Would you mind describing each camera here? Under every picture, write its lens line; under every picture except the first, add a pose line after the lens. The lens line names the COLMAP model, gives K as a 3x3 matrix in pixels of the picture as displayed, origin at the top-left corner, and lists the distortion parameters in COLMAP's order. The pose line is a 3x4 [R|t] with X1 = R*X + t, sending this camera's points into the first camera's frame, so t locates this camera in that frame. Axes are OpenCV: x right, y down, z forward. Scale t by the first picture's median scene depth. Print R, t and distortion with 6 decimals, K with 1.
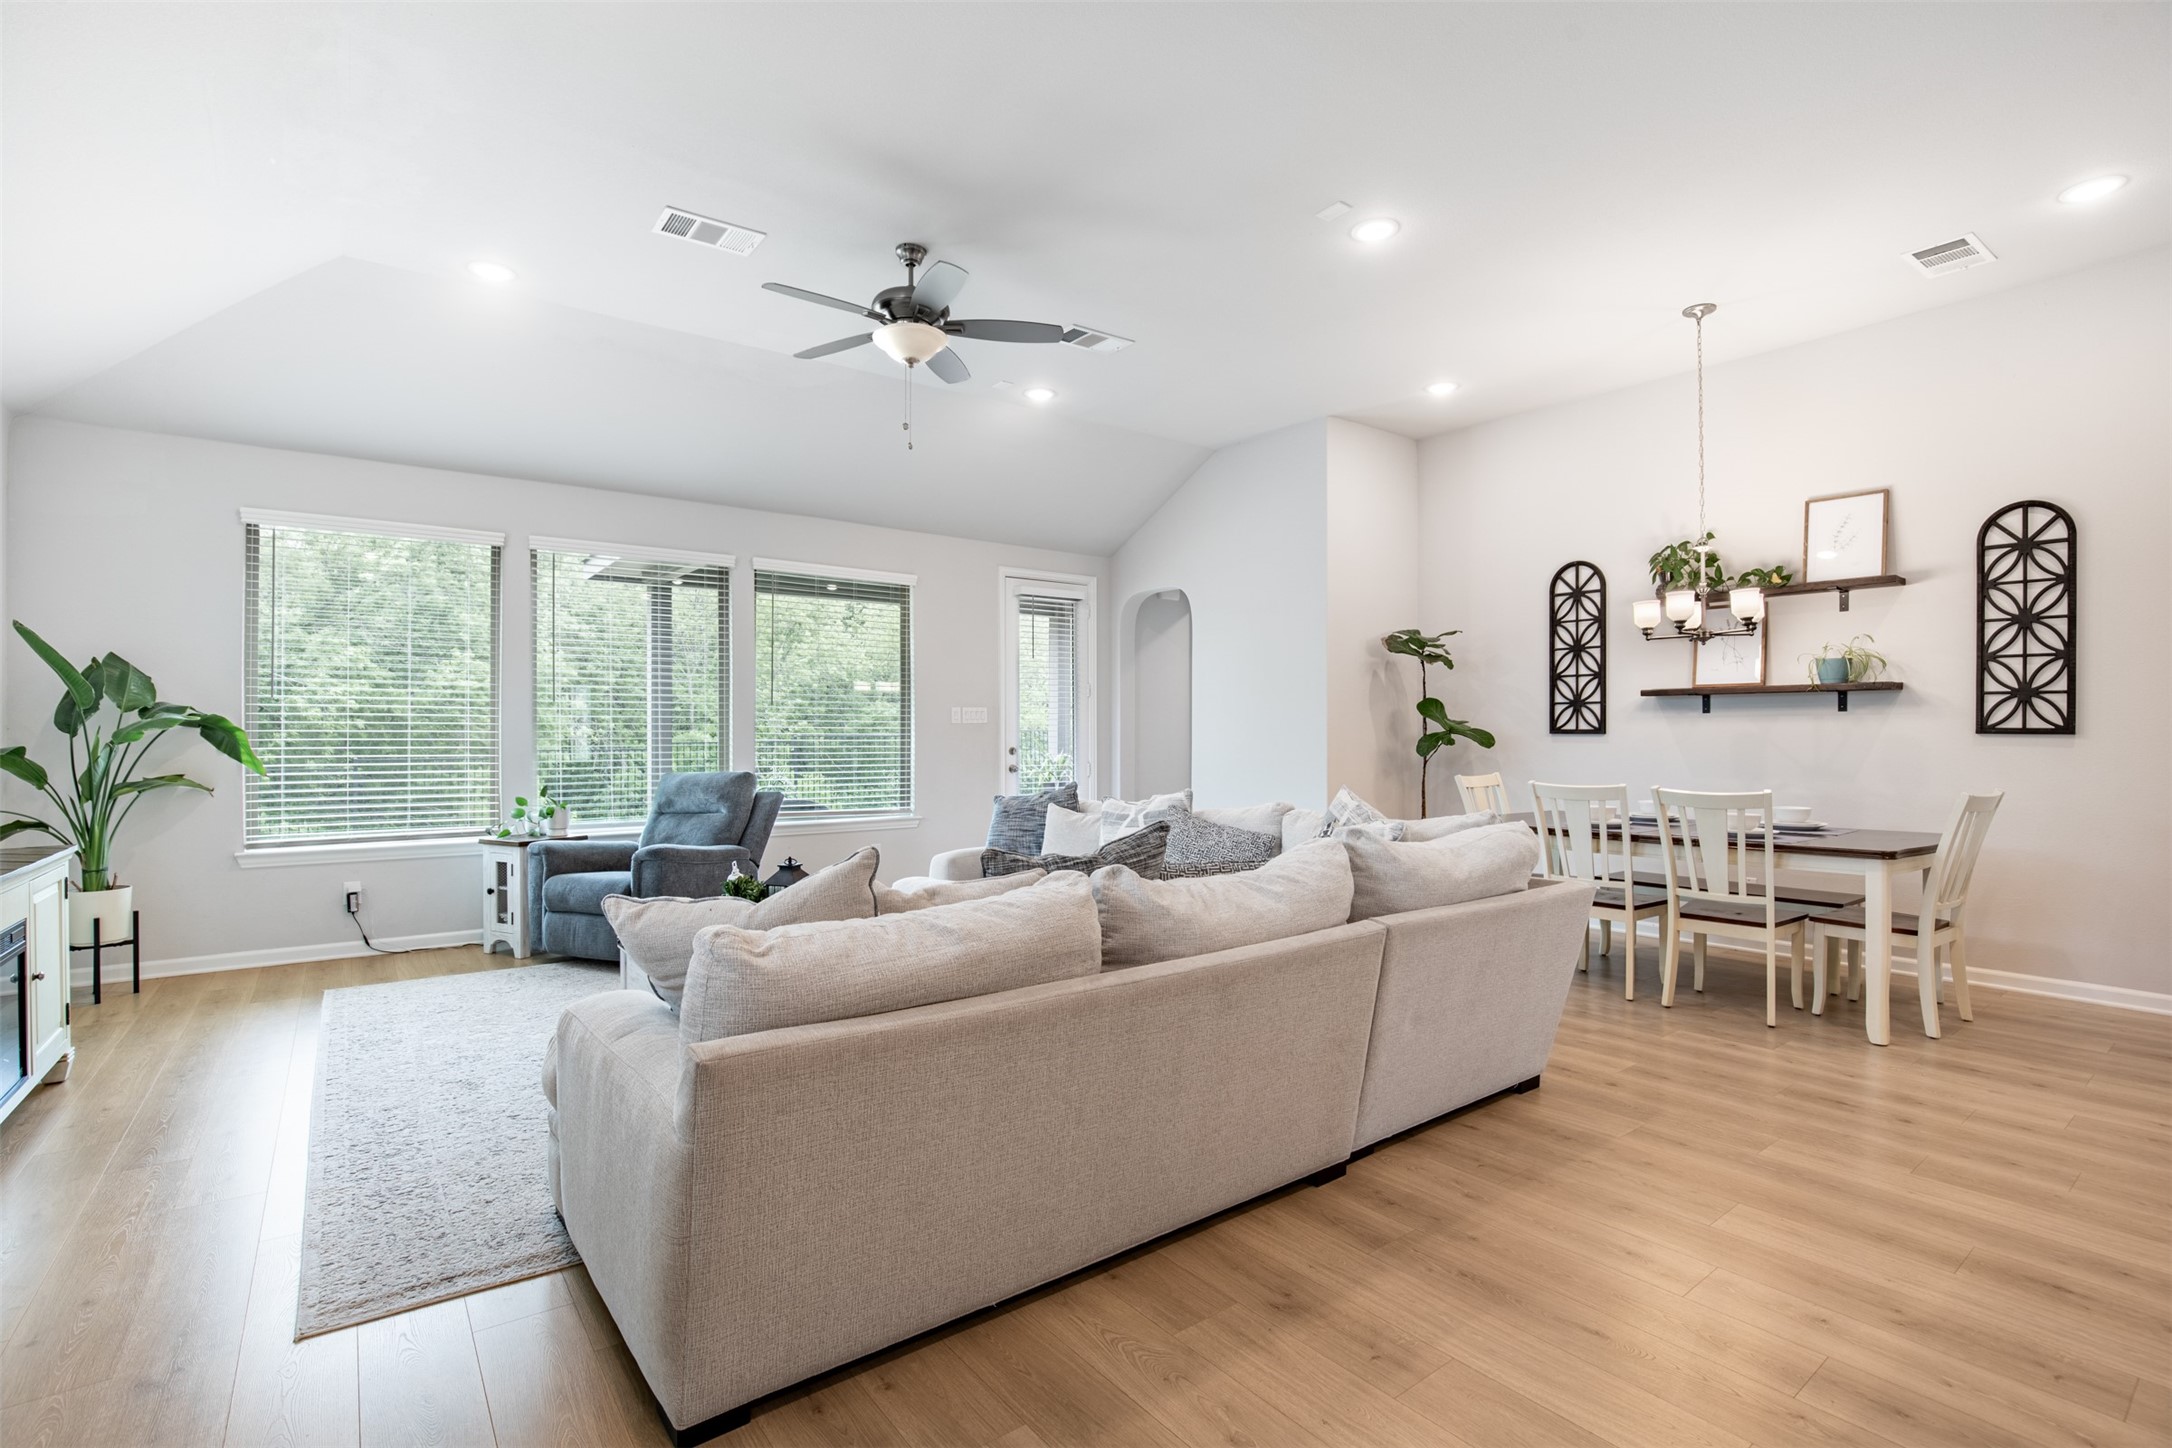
lens RADIAL K [[995.7, 0, 1090.0], [0, 995.7, 725.8], [0, 0, 1]] dist [-0.039646, 0.009681]
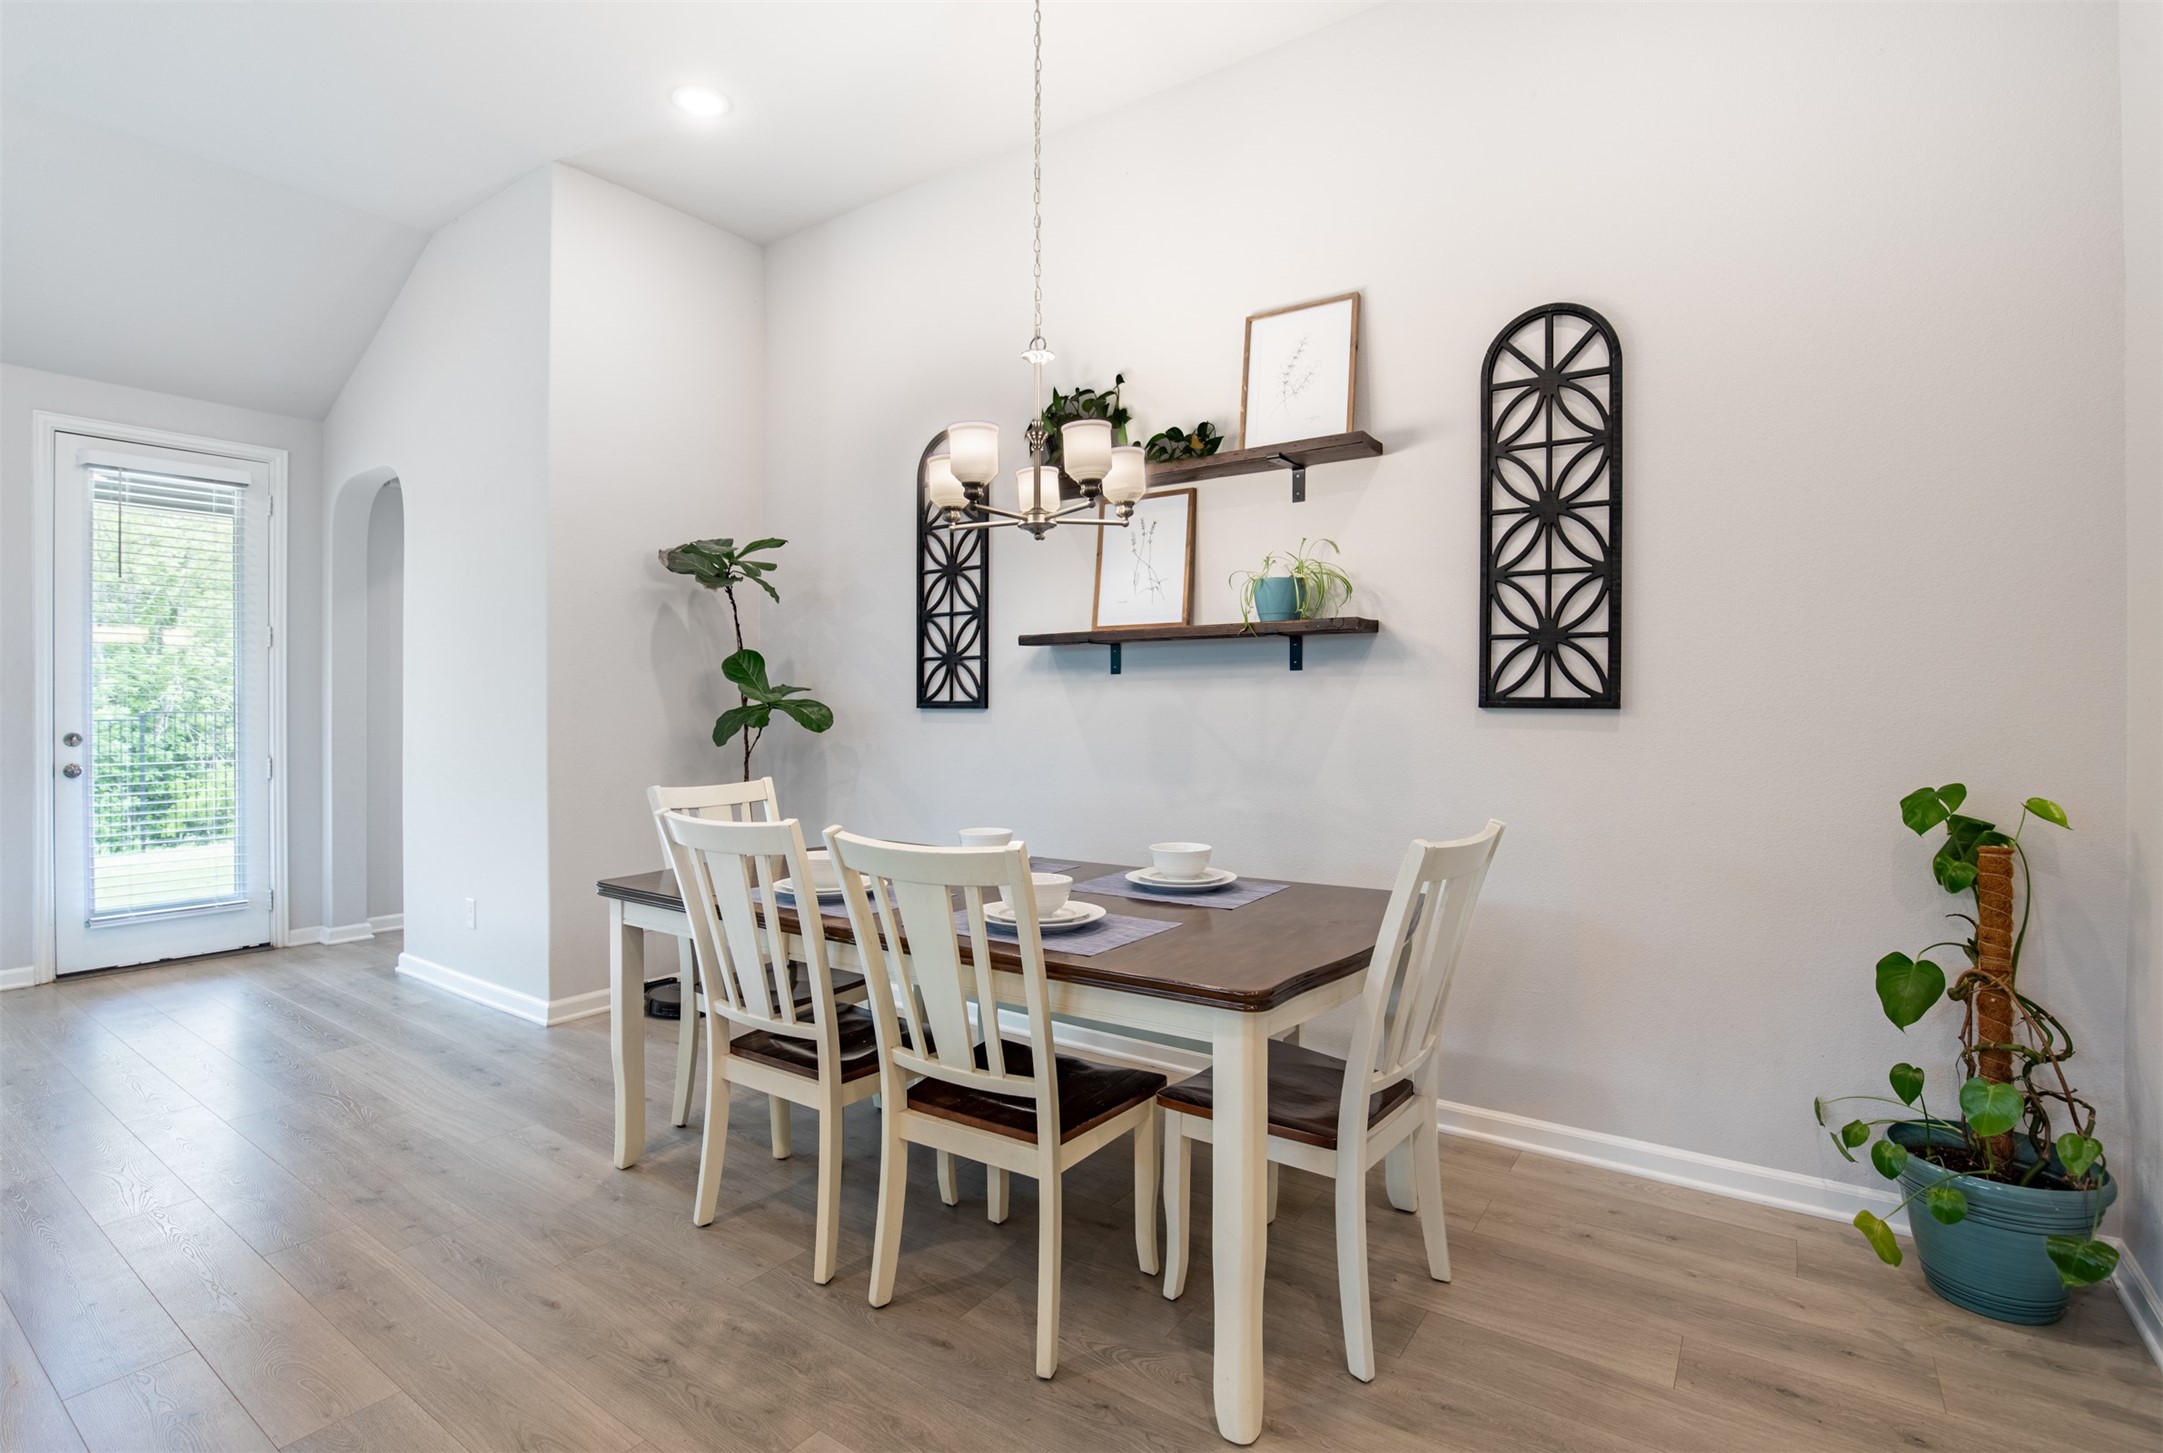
lens RADIAL K [[1019.9, 0, 1069.4], [0, 1019.9, 700.9], [0, 0, 1]] dist [-0.023908, -0.000724]
pose [[0.955535, 0.000673, 0.294876, 0.471873], [-0.000825, 1.000000, 0.000389, 0.003878], [-0.294876, -0.000615, 0.955535, 0.463656]]
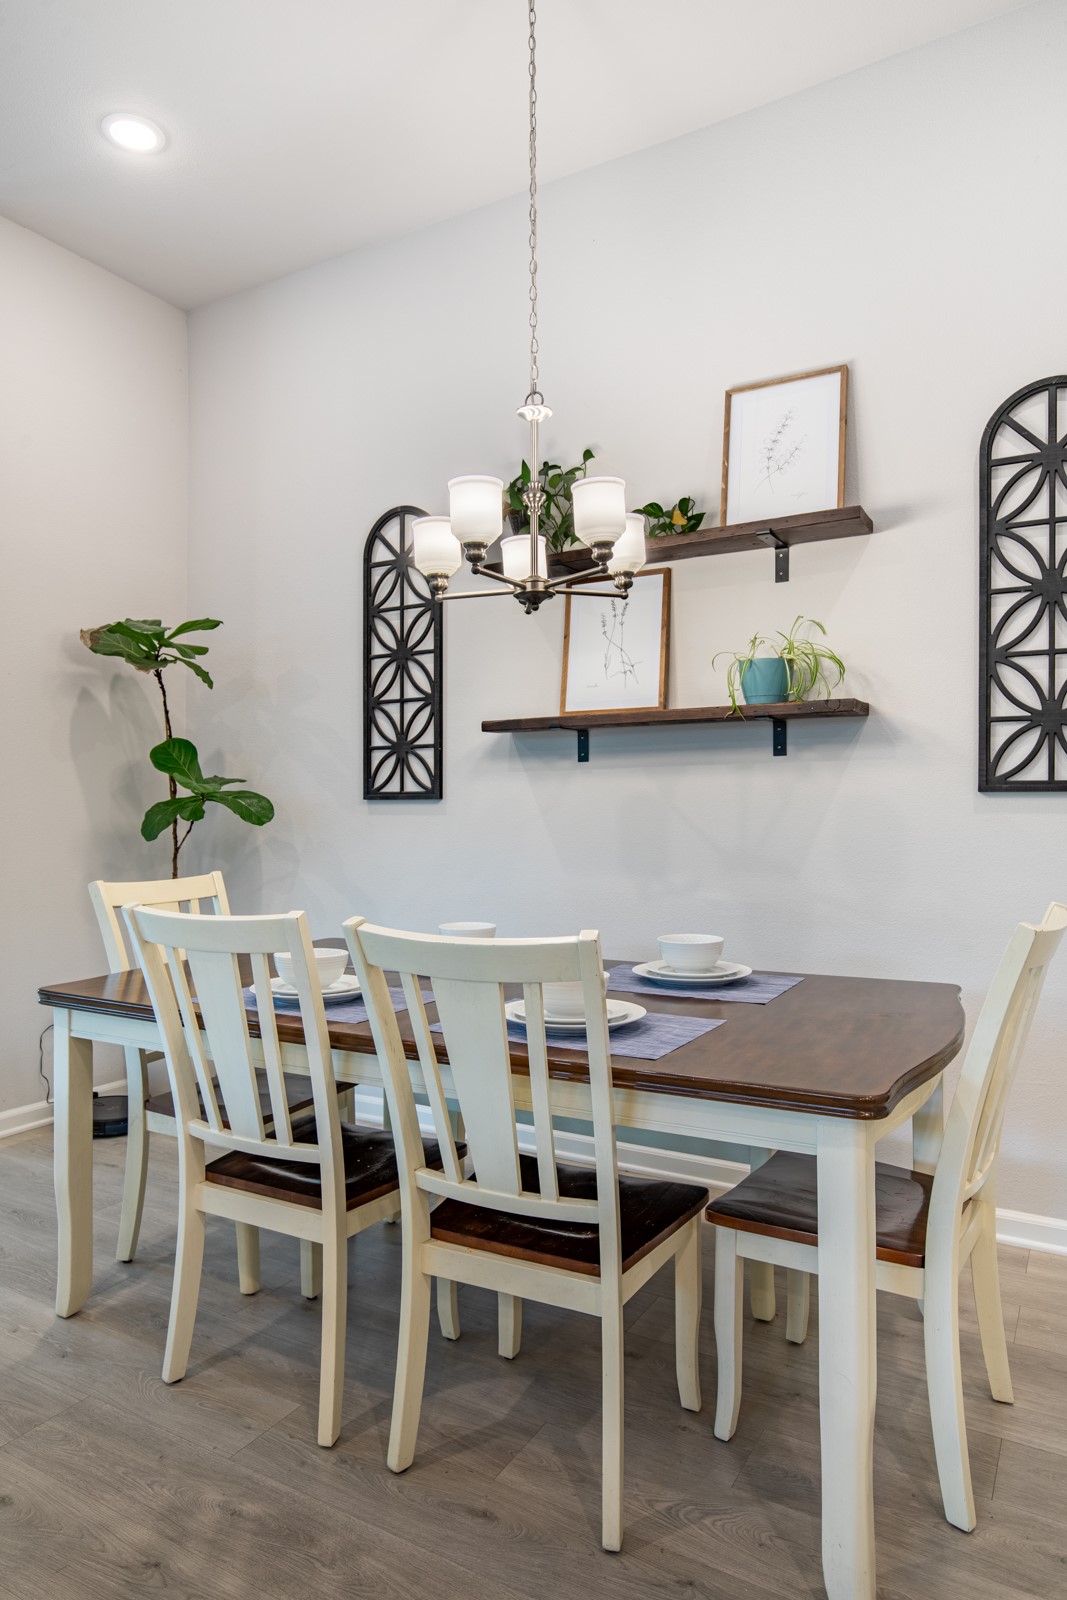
lens RADIAL K [[980.4, 0, 533.5], [0, 980.4, 800.0], [0, 0, 1]] dist [-0.002403, 0.005836]
pose [[0.924008, 0.000310, 0.382373, 0.429764], [0.002074, 0.999981, -0.005824, 0.014944], [-0.382368, 0.006174, 0.923990, 0.539085]]
